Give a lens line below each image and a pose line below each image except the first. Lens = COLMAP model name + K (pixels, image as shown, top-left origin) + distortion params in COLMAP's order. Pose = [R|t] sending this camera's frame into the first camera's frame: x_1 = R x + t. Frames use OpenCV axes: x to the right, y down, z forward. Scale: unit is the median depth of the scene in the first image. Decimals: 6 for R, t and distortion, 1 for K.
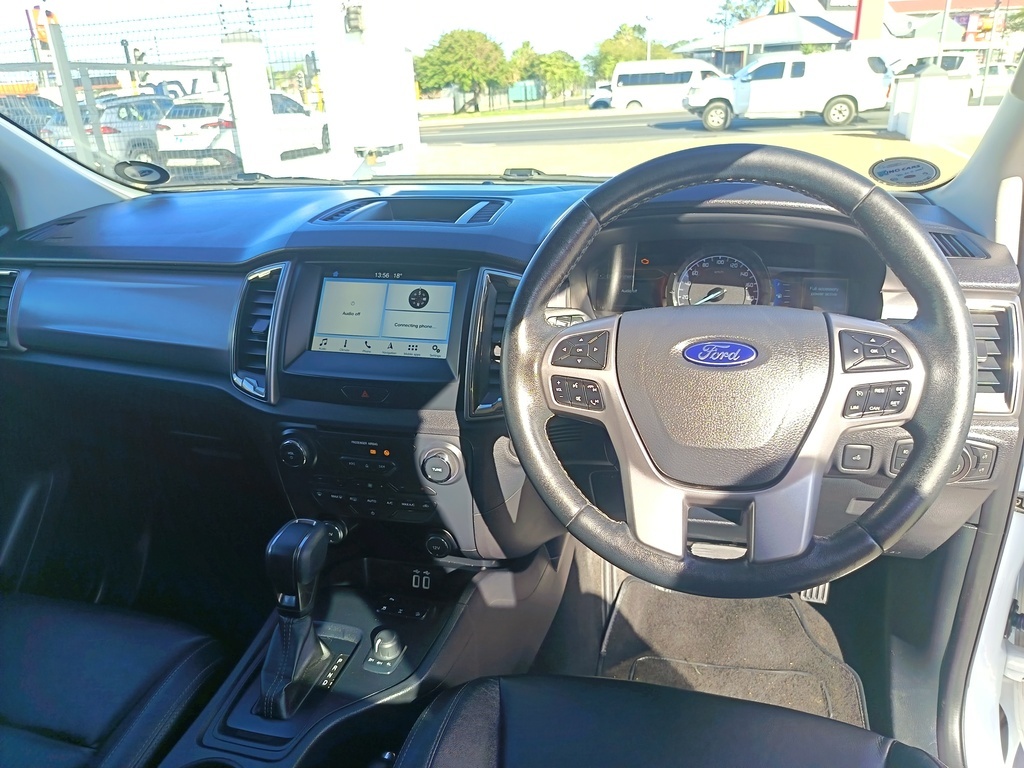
lens RADIAL K [[718.9, 0, 512.0], [0, 718.9, 384.0], [0, 0, 1]] dist [-0.005796, -0.000786]
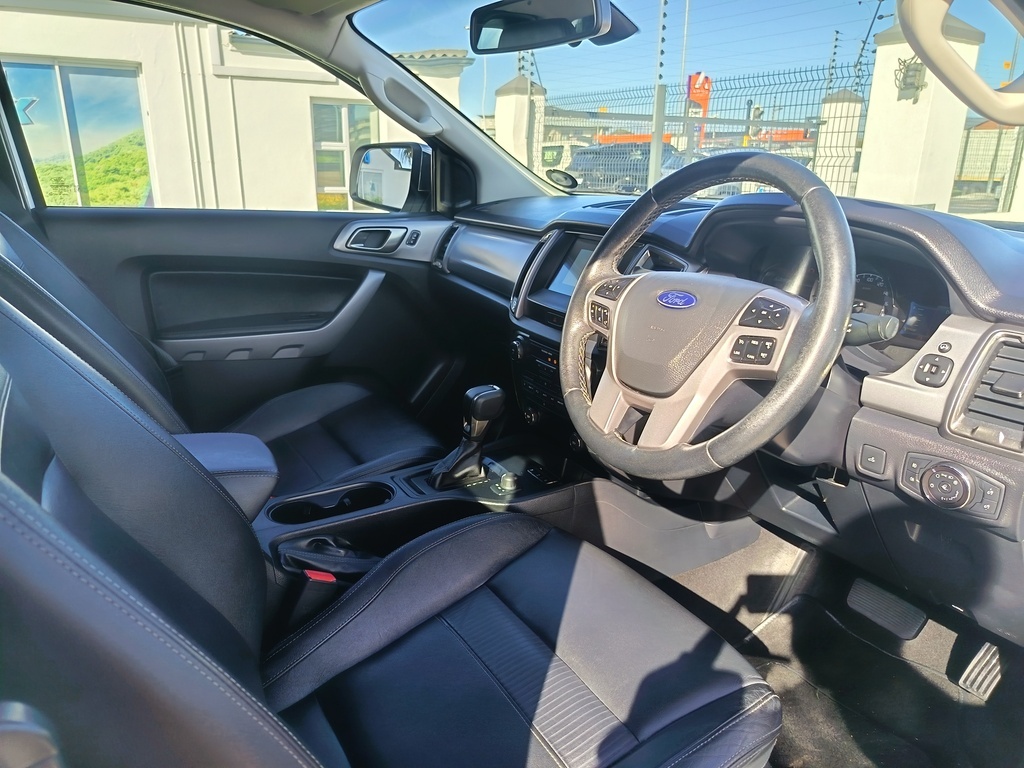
lens RADIAL K [[711.3, 0, 513.7], [0, 711.3, 376.8], [0, 0, 1]] dist [0.050693, -0.052985]
pose [[0.717840, 0.252434, -0.648832, 0.944752], [-0.304237, 0.951997, 0.033788, 0.139169], [0.626216, 0.173145, 0.760181, -0.190482]]
